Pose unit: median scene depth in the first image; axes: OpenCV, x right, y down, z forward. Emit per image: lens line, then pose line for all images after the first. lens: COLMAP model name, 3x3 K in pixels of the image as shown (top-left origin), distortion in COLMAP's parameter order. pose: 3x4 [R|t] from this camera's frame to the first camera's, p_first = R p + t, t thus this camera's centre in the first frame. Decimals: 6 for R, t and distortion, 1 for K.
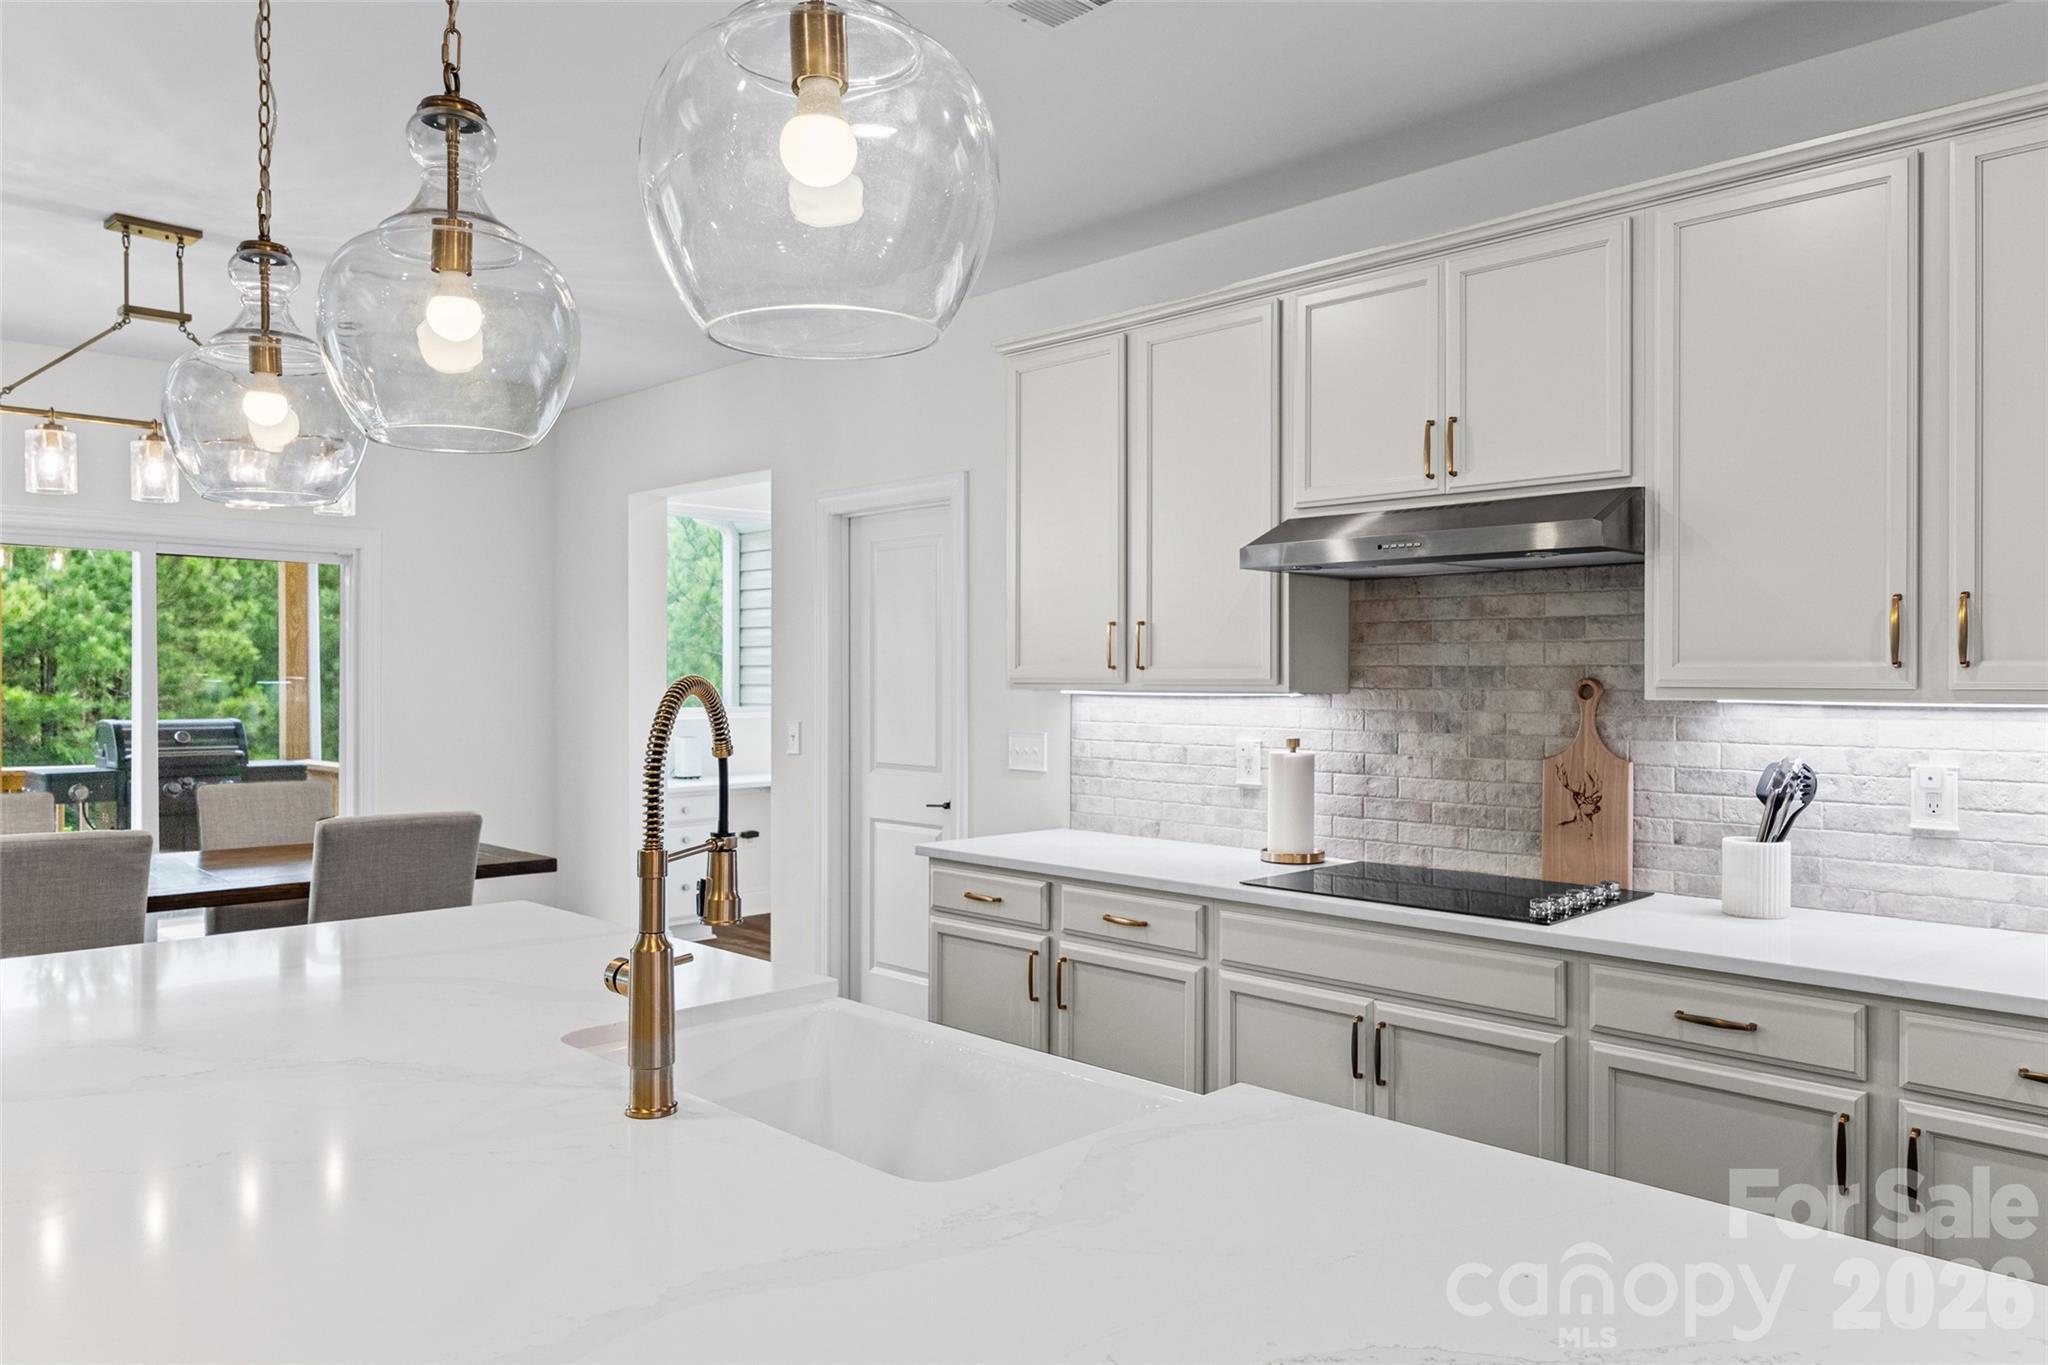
lens RADIAL K [[1383.7, 0, 1031.8], [0, 1383.7, 681.8], [0, 0, 1]] dist [-0.003610, -0.000477]
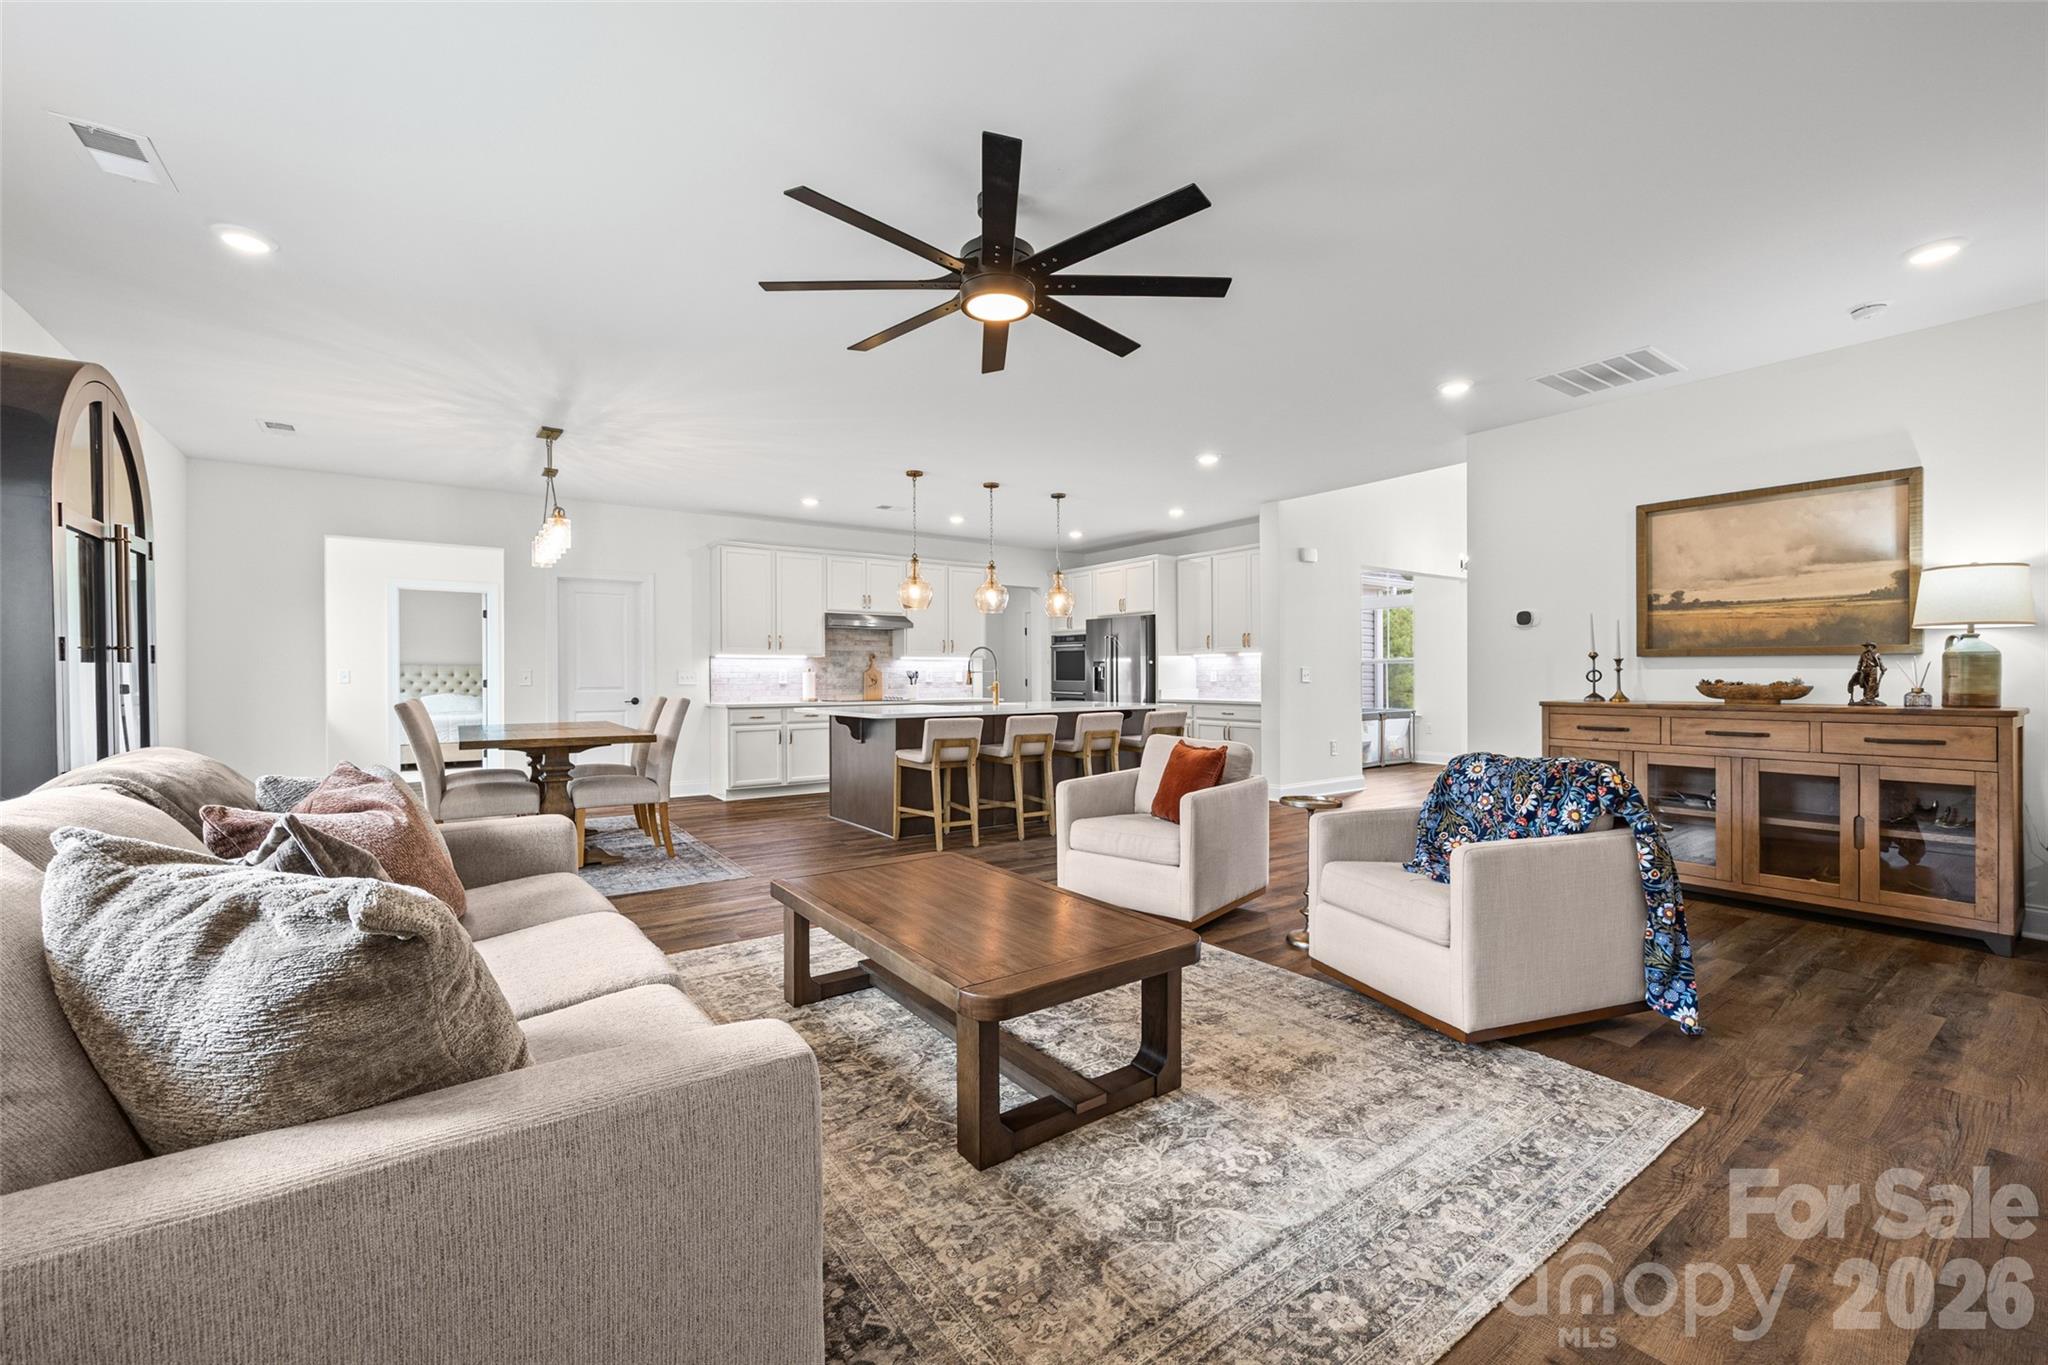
lens RADIAL K [[862.4, 0, 1039.6], [0, 862.4, 688.2], [0, 0, 1]] dist [0.003113, 0.000200]
pose [[0.161496, -0.014440, 0.986768, -2.064709], [0.009712, 0.999868, 0.013042, 0.069756], [-0.986826, 0.007477, 0.161615, -0.000696]]
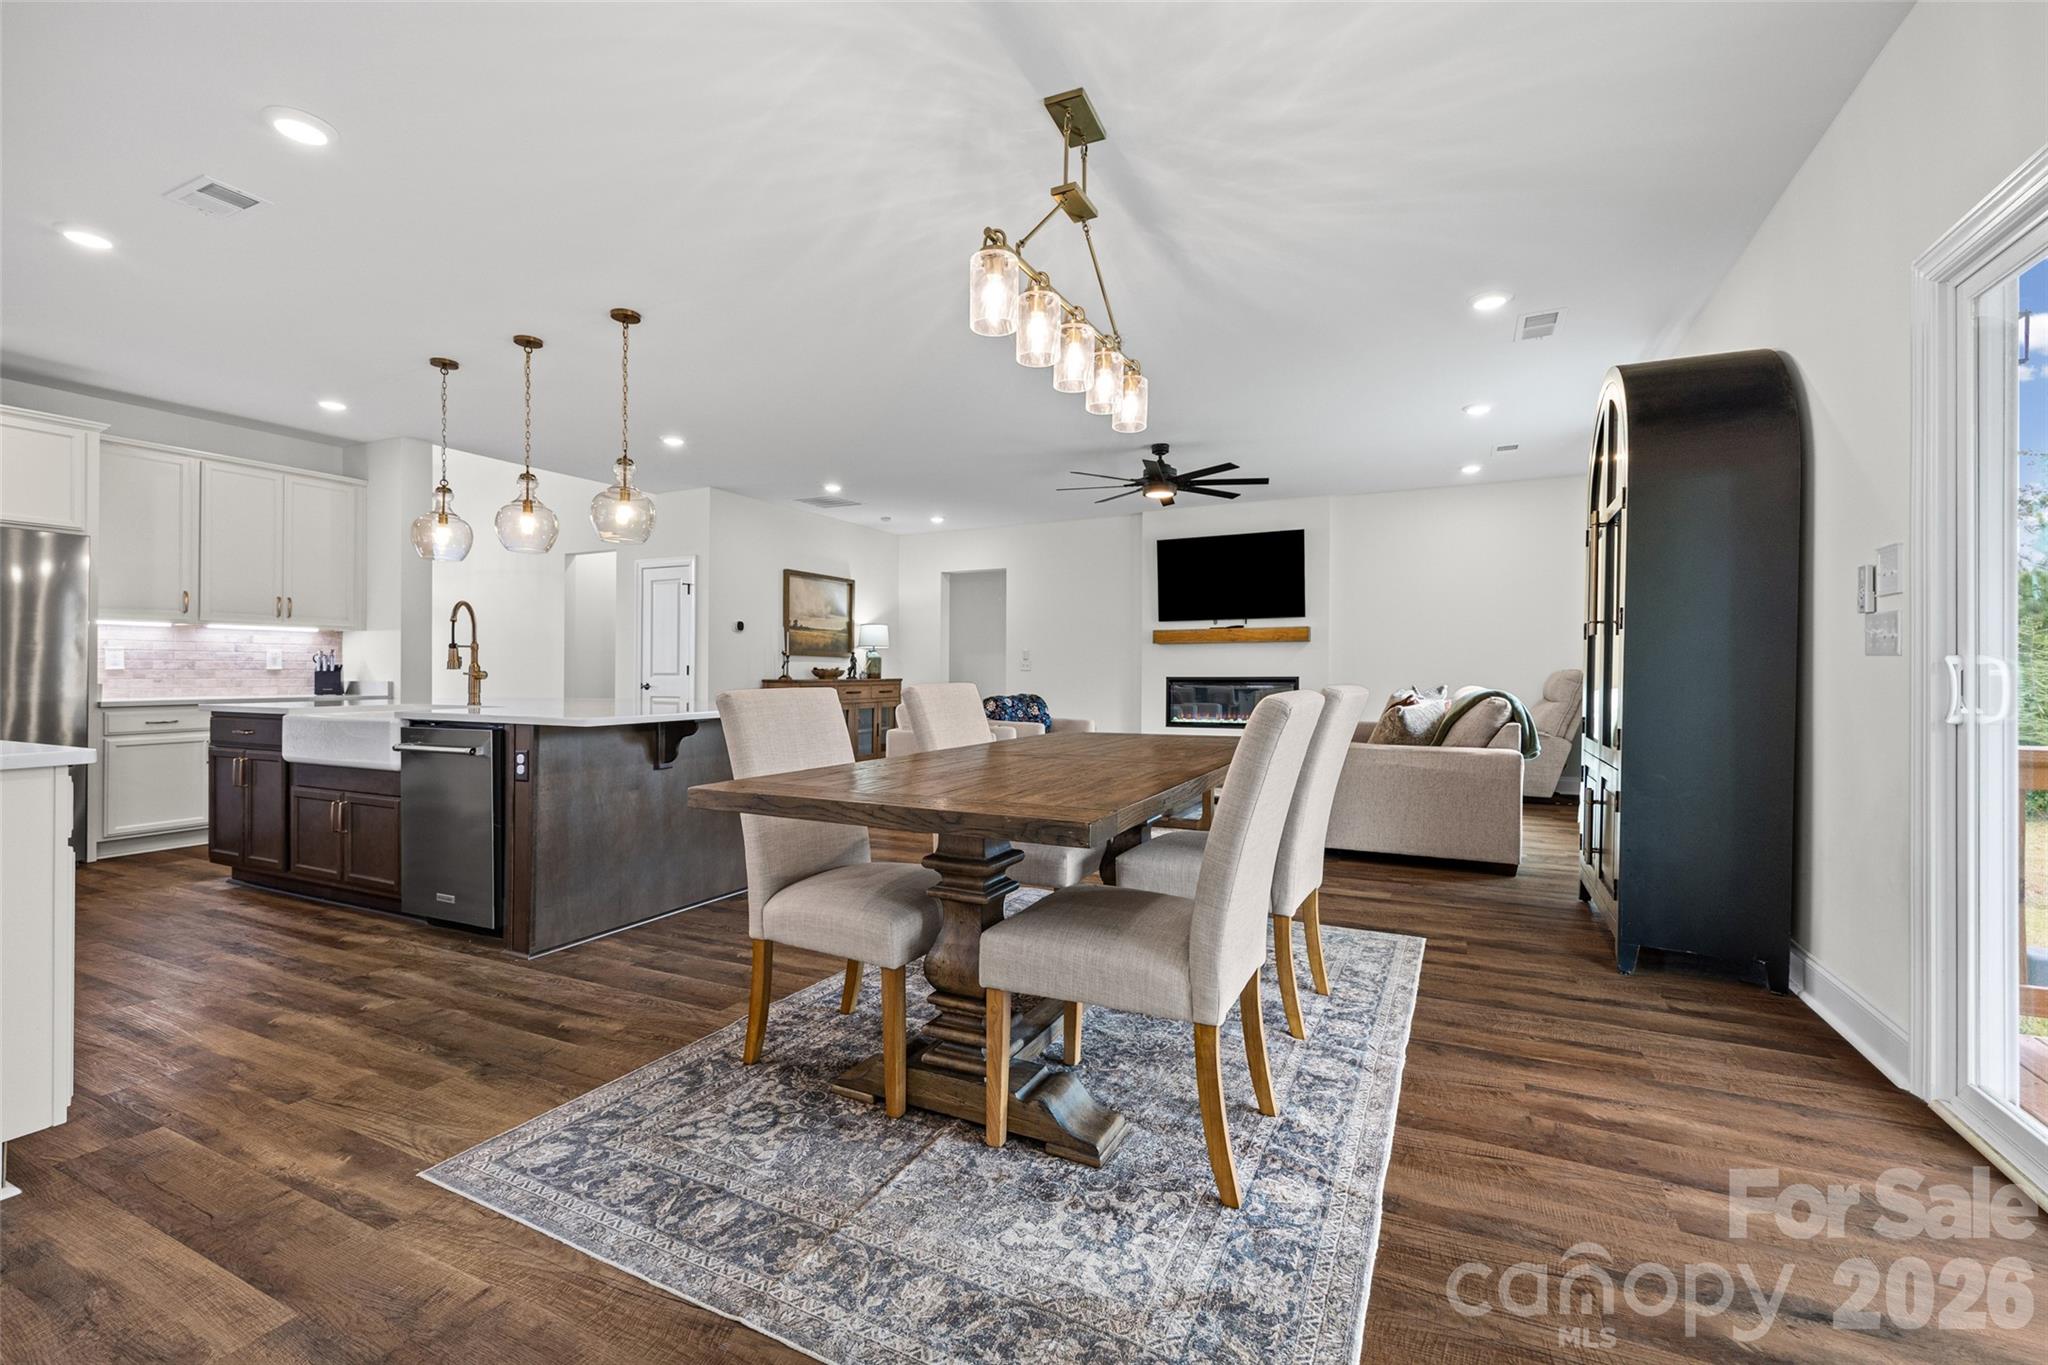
lens RADIAL K [[862.4, 0, 1019.8], [0, 862.4, 664.7], [0, 0, 1]] dist [0.003113, 0.000200]
pose [[-0.945827, -0.003559, -0.324652, -0.430273], [-0.002612, 0.999991, -0.003354, 0.082615], [0.324661, -0.002324, -0.945828, 1.743458]]
